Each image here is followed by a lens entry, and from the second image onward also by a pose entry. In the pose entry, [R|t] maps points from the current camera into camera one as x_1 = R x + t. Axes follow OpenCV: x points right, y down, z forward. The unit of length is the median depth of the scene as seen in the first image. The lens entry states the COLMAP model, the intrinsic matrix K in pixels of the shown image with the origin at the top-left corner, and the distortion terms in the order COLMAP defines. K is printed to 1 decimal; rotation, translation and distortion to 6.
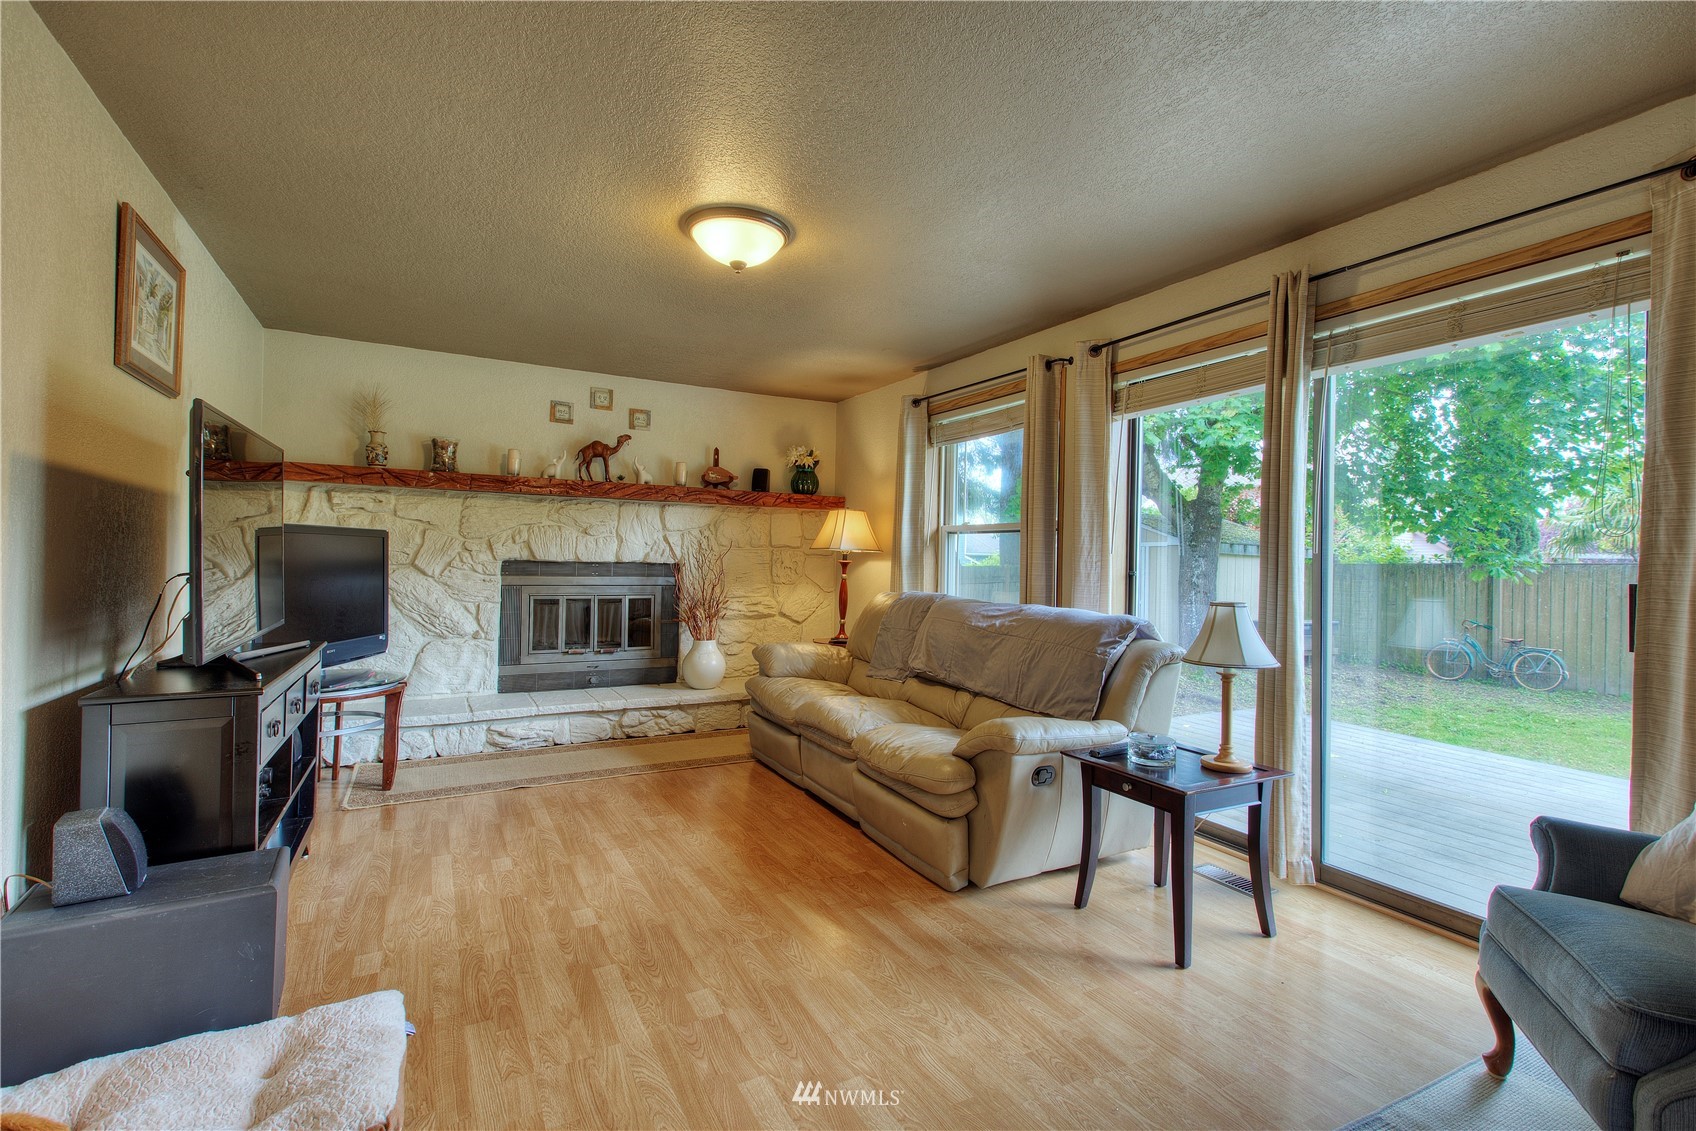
lens RADIAL K [[764.8, 0, 842.6], [0, 764.8, 560.6], [0, 0, 1]] dist [0.018887, -0.001857]
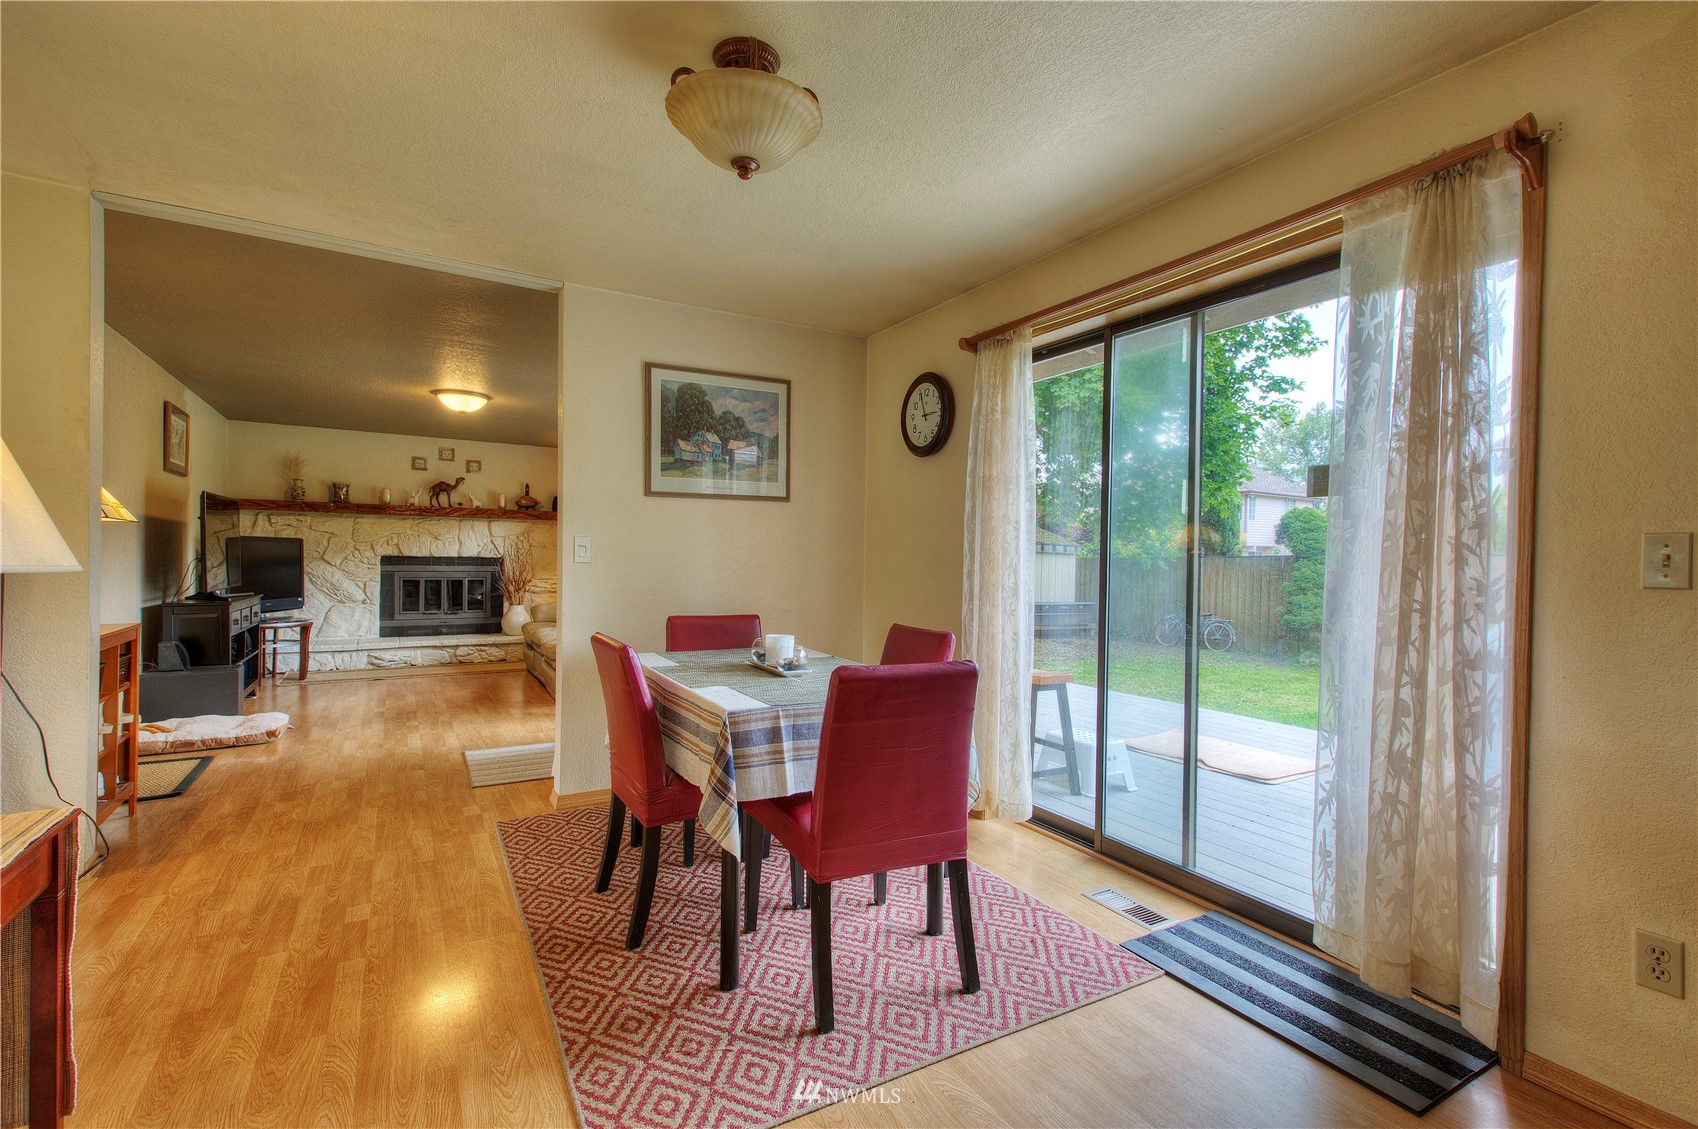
lens RADIAL K [[765.7, 0, 854.6], [0, 765.7, 568.4], [0, 0, 1]] dist [0.018887, -0.001857]
pose [[0.999260, -0.008408, 0.037531, 0.511295], [0.008007, 0.999909, 0.010822, 0.017030], [-0.037619, -0.010513, 0.999237, -0.689337]]
